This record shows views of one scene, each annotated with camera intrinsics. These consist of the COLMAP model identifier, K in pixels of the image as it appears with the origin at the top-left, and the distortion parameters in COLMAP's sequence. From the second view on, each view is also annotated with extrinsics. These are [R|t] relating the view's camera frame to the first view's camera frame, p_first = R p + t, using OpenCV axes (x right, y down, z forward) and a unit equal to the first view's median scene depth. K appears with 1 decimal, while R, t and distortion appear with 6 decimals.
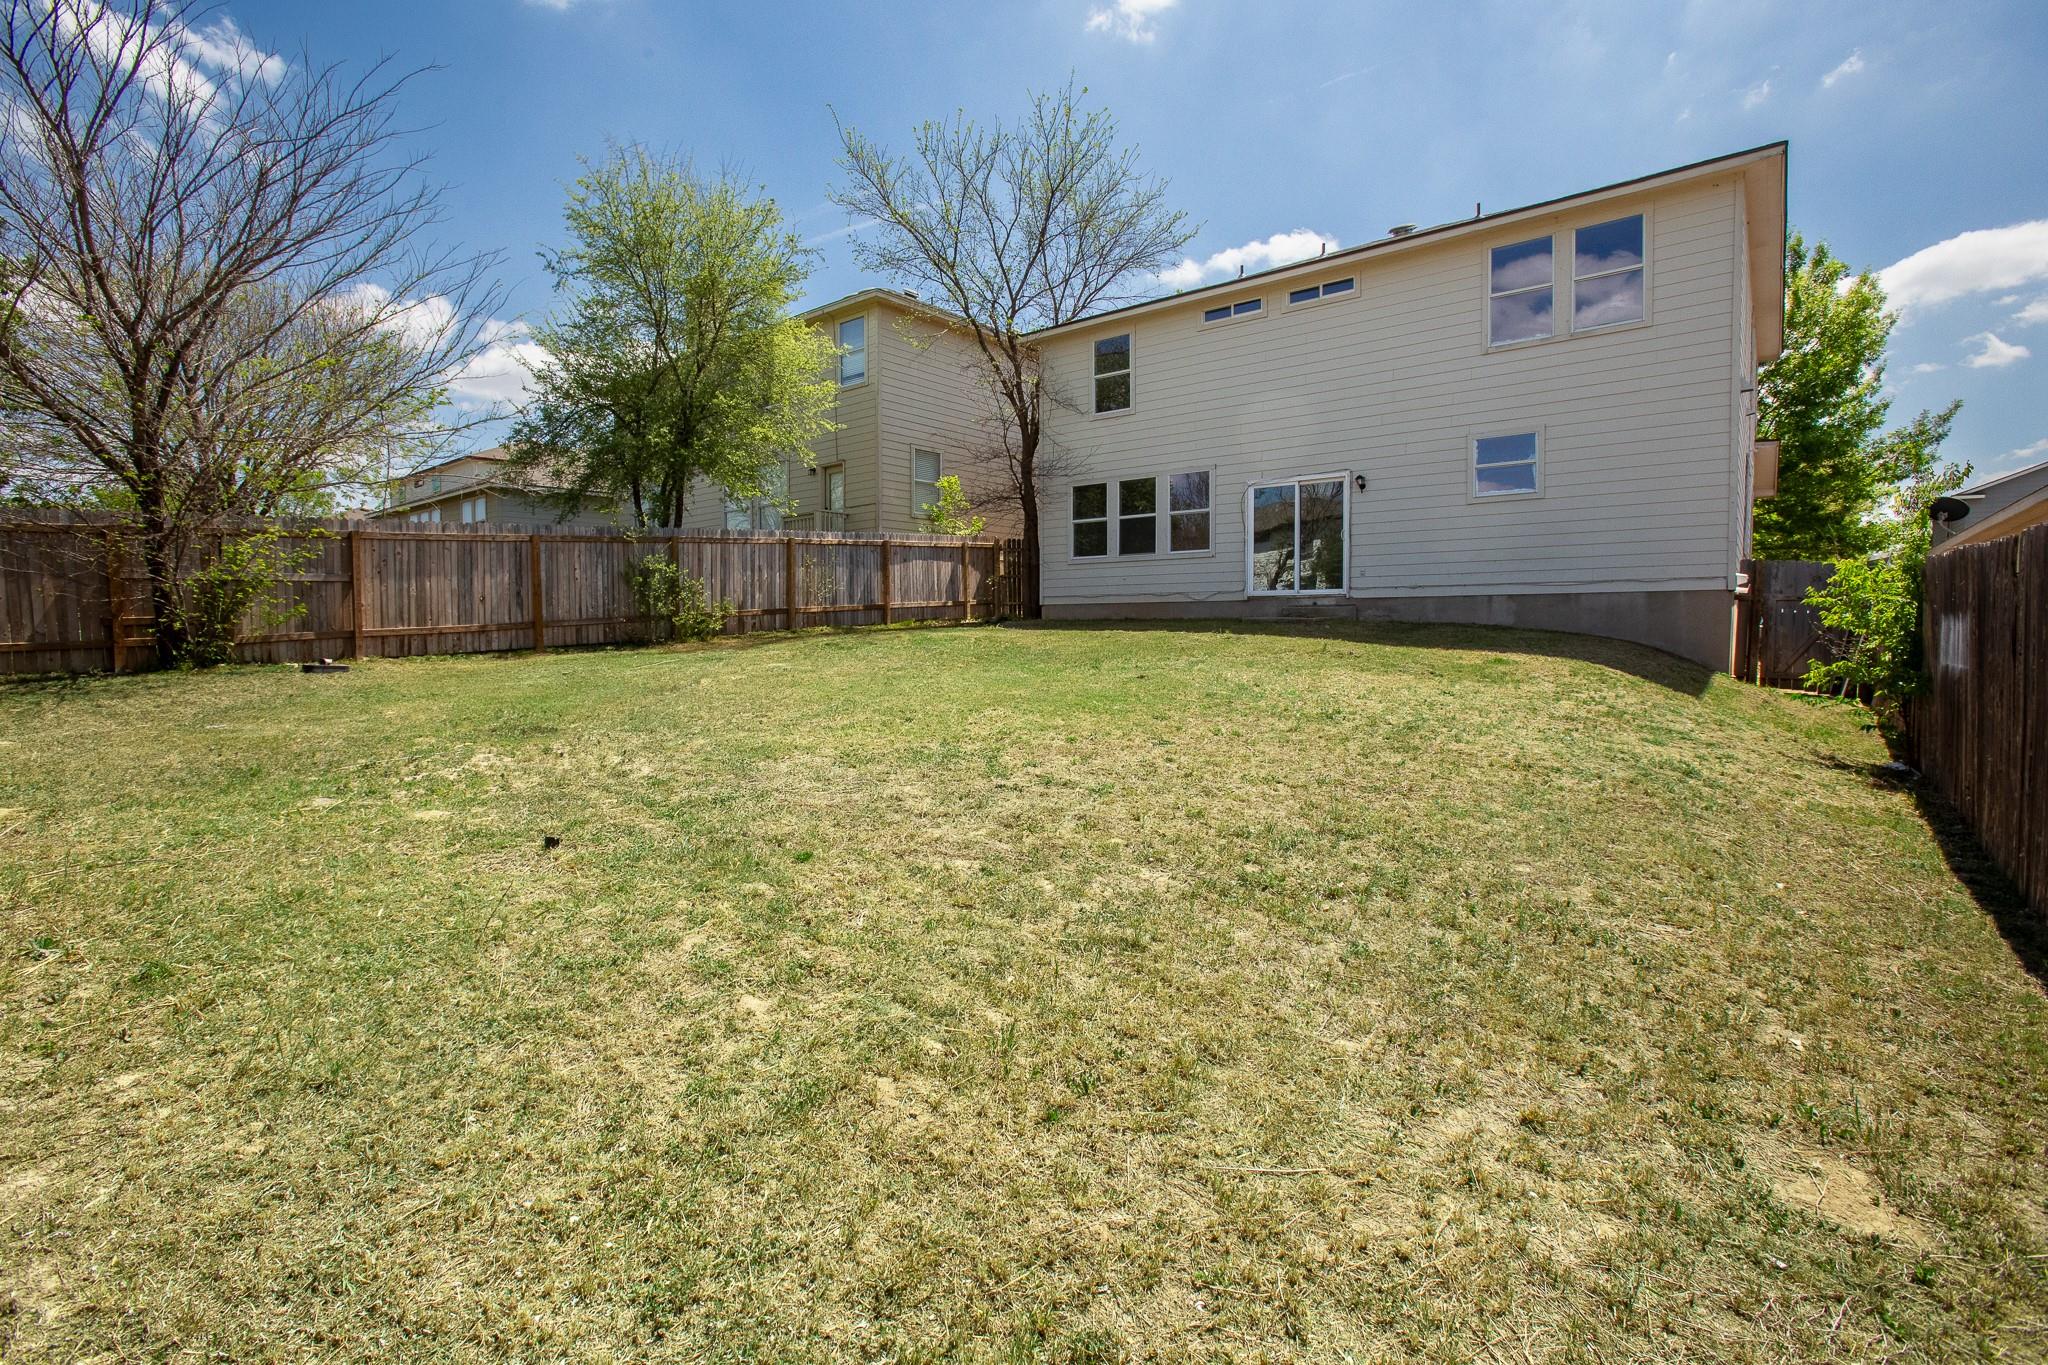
lens RADIAL K [[939.5, 0, 1024.0], [0, 939.5, 682.5], [0, 0, 1]] dist [0.029245, 0.000446]
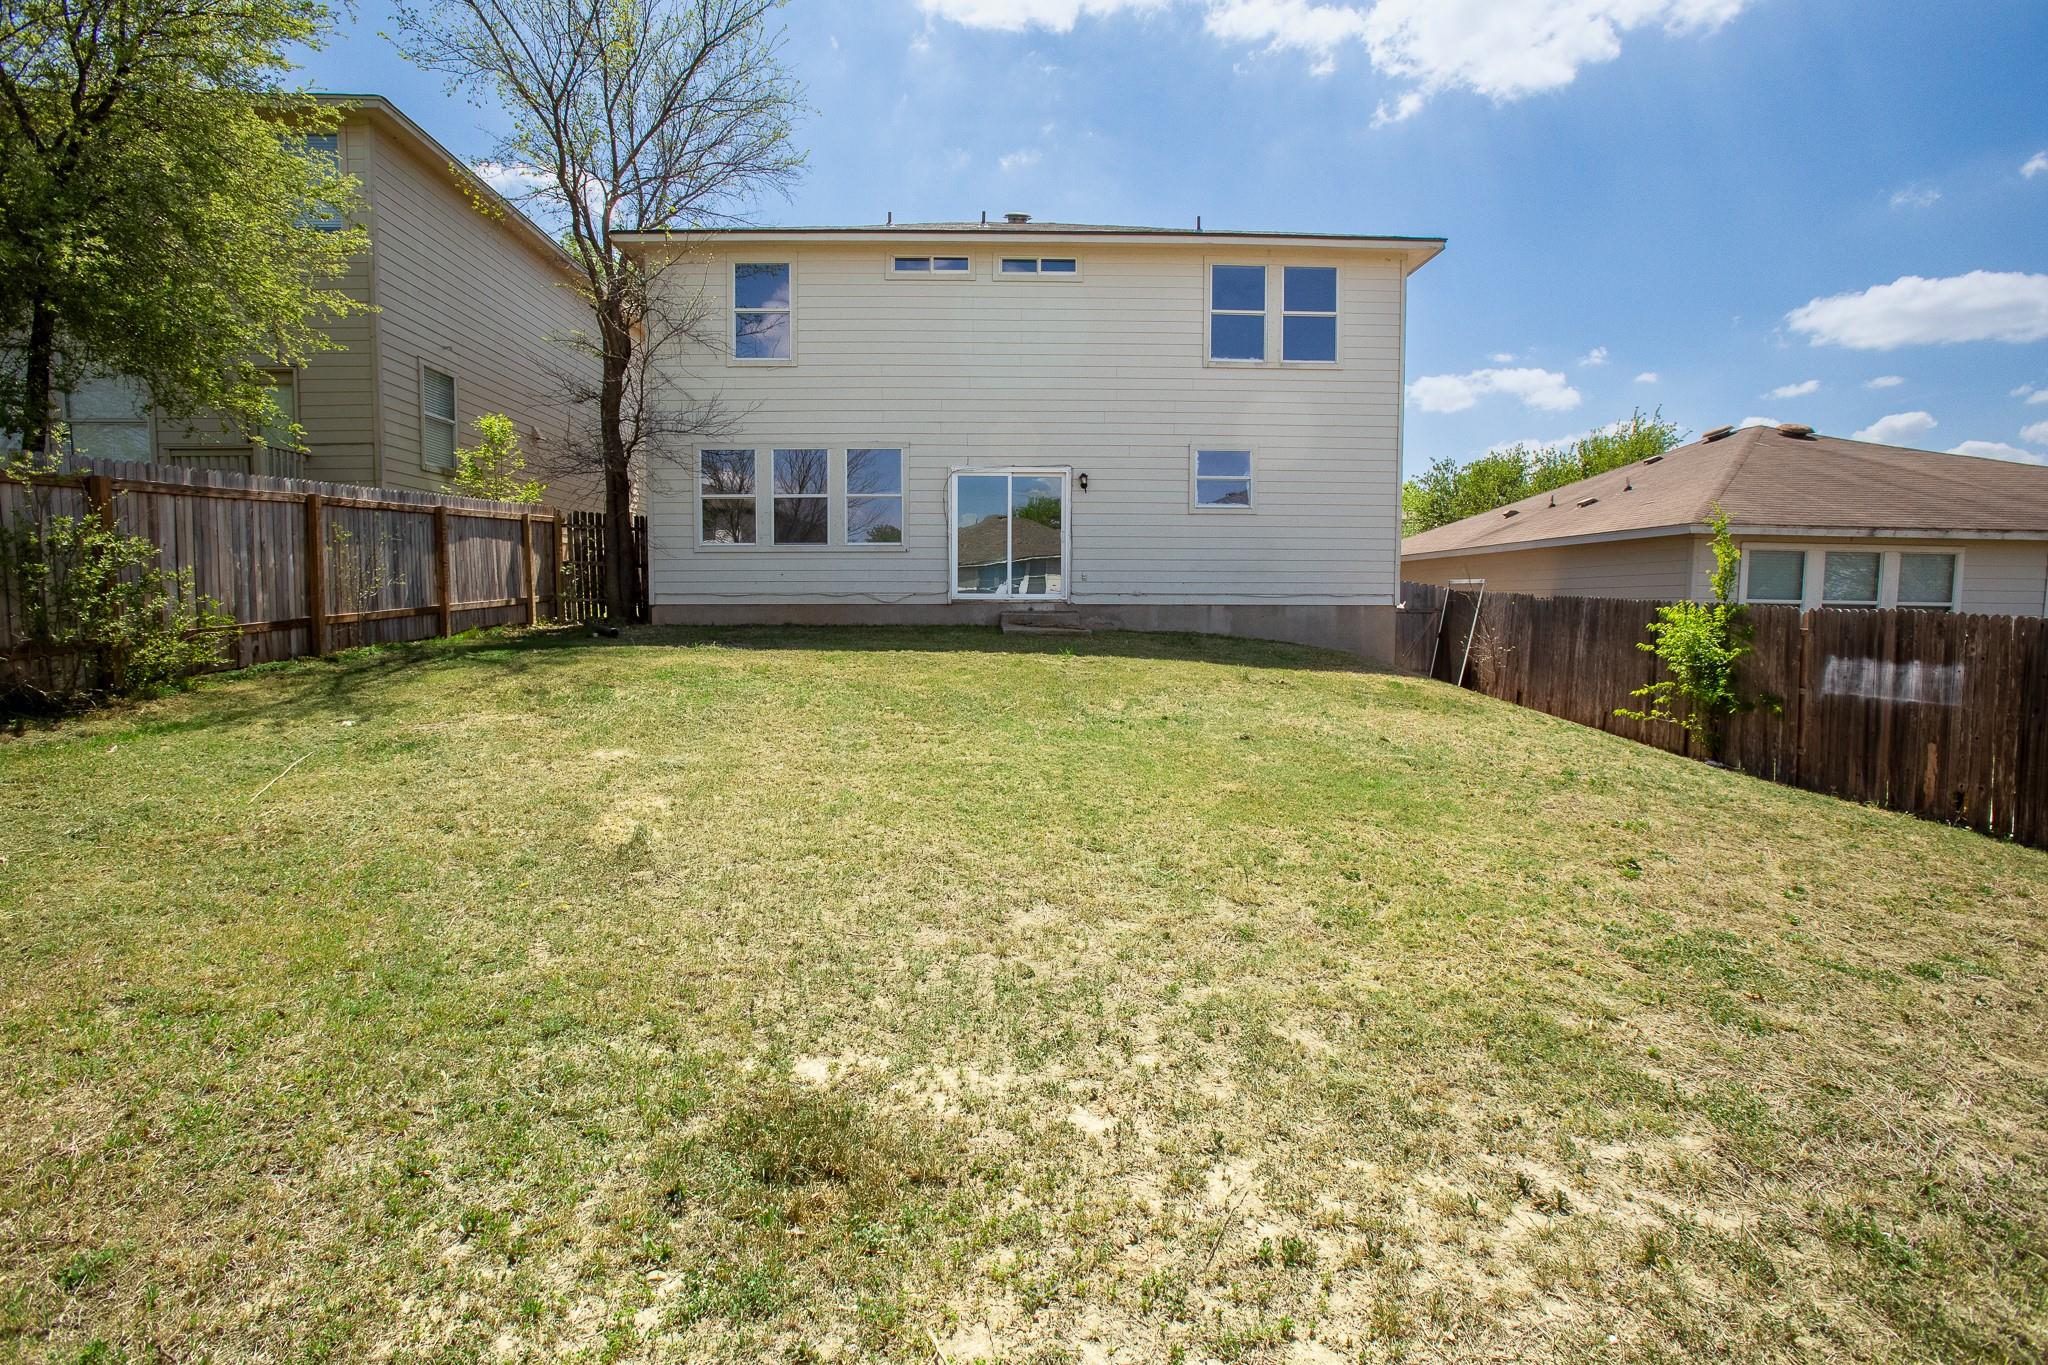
lens RADIAL K [[942.2, 0, 1009.6], [0, 942.2, 688.8], [0, 0, 1]] dist [-0.025132, 0.012400]
pose [[0.779904, -0.052512, 0.623693, -0.251921], [0.035027, 0.998574, 0.040275, -0.040294], [-0.624919, -0.009564, 0.780631, 0.272498]]
